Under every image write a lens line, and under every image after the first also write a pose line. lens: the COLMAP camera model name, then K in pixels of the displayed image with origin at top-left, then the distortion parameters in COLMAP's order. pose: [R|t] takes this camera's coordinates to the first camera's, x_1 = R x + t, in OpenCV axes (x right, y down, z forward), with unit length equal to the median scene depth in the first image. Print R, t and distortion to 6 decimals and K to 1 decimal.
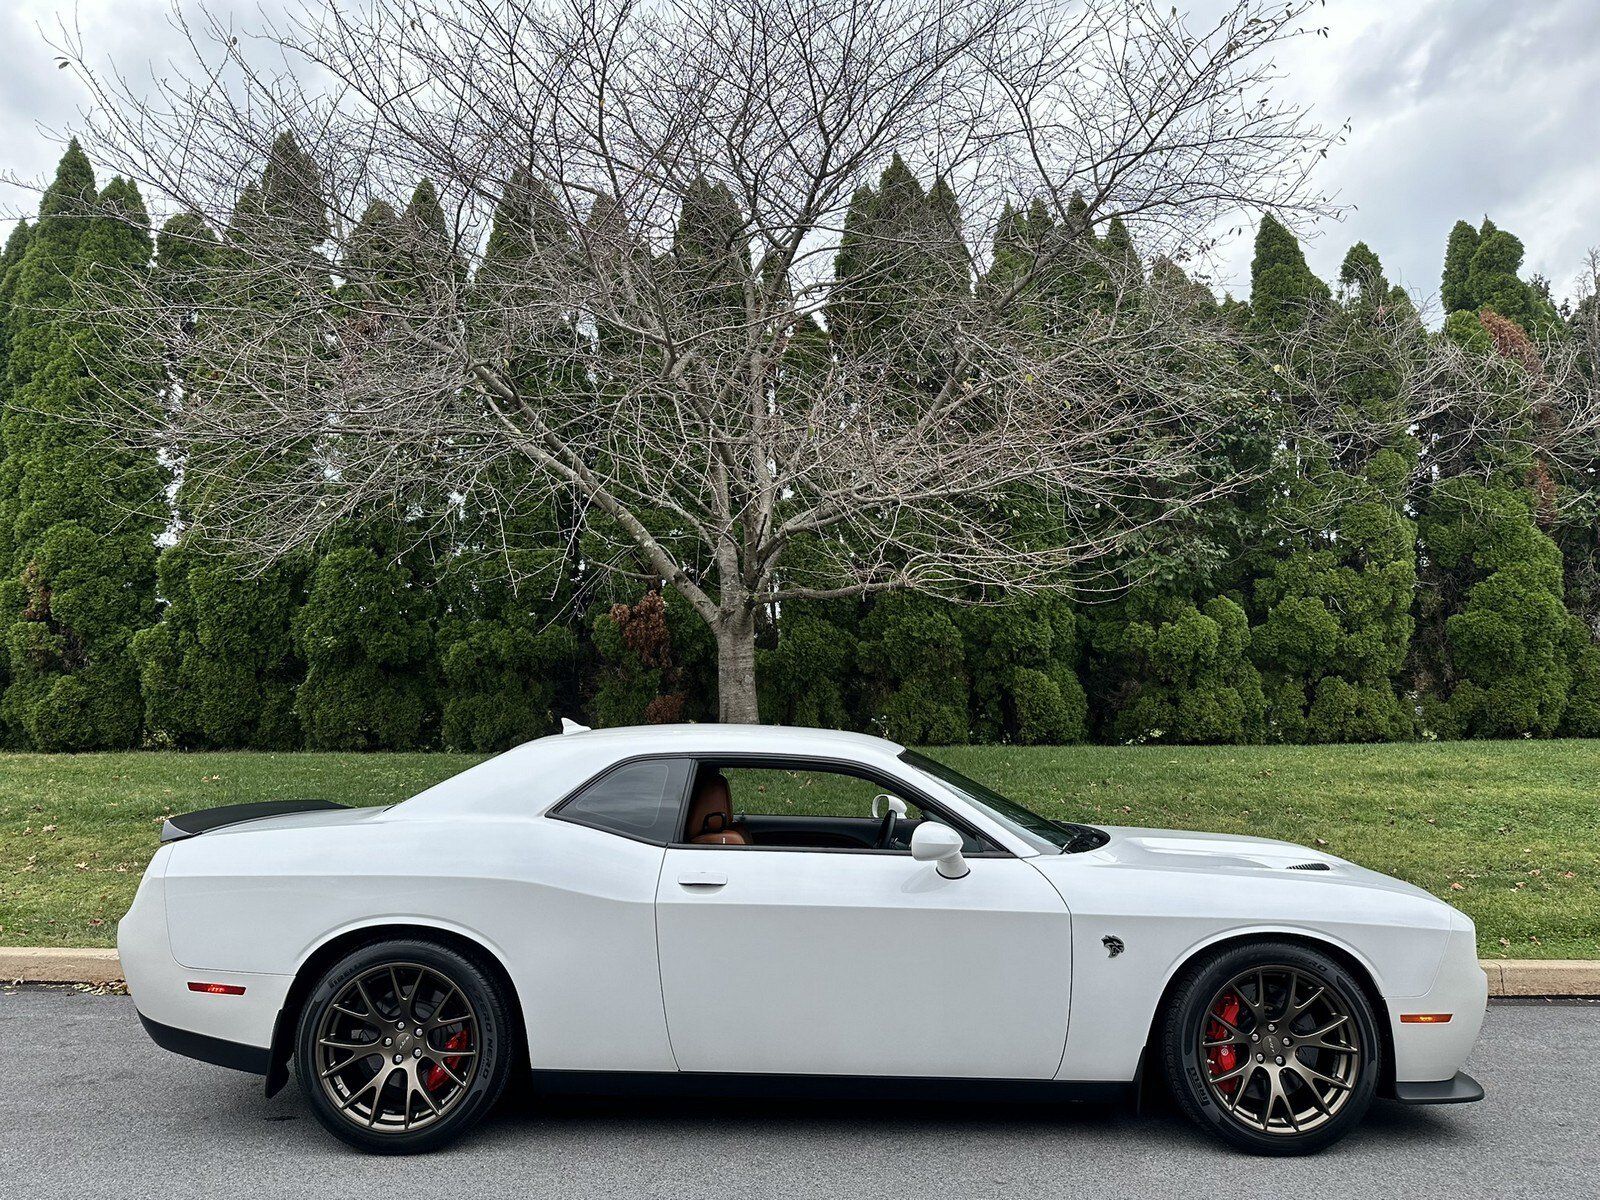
lens RADIAL K [[1147.5, 0, 787.2], [0, 1147.5, 601.4], [0, 0, 1]] dist [0.012000, -0.016215]
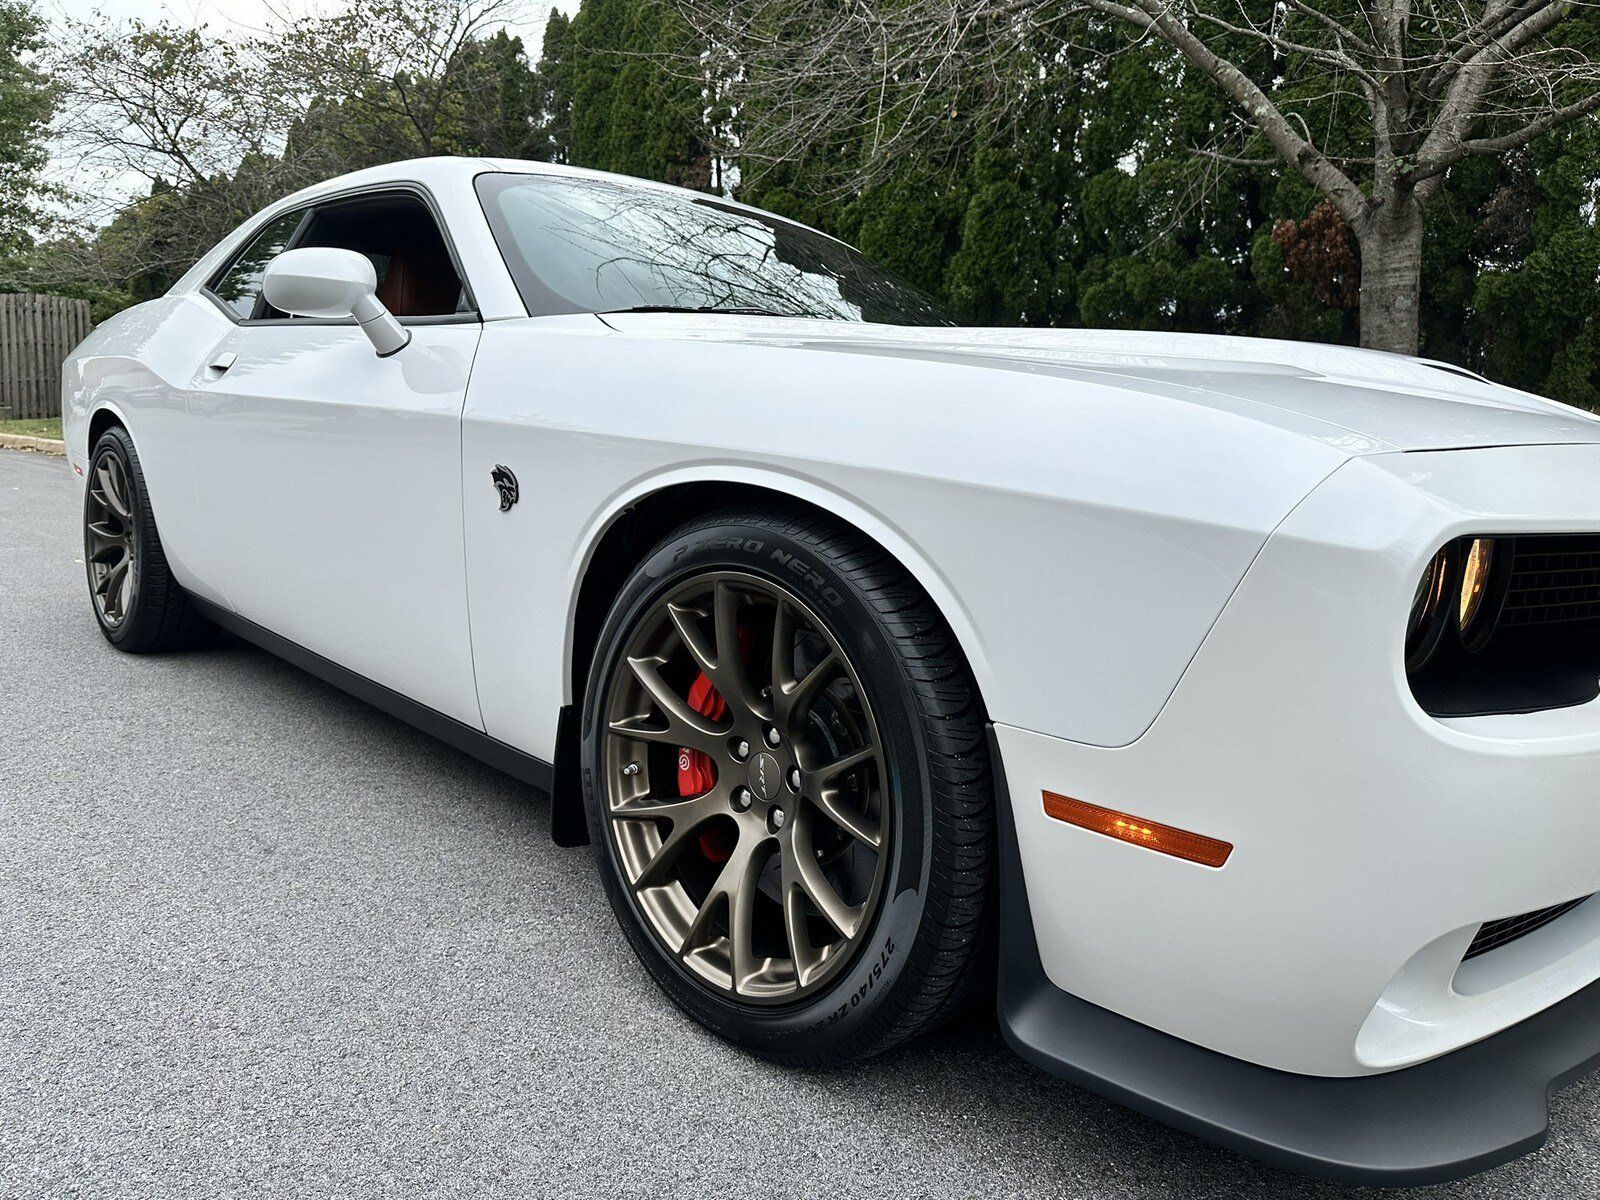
lens RADIAL K [[1147.5, 0, 821.9], [0, 1147.5, 622.4], [0, 0, 1]] dist [0.012000, -0.016215]
pose [[0.692173, 0.146145, -0.706781, 0.223368], [0.030715, 0.972432, 0.231156, 0.078875], [0.721078, -0.181709, 0.668602, 0.245017]]
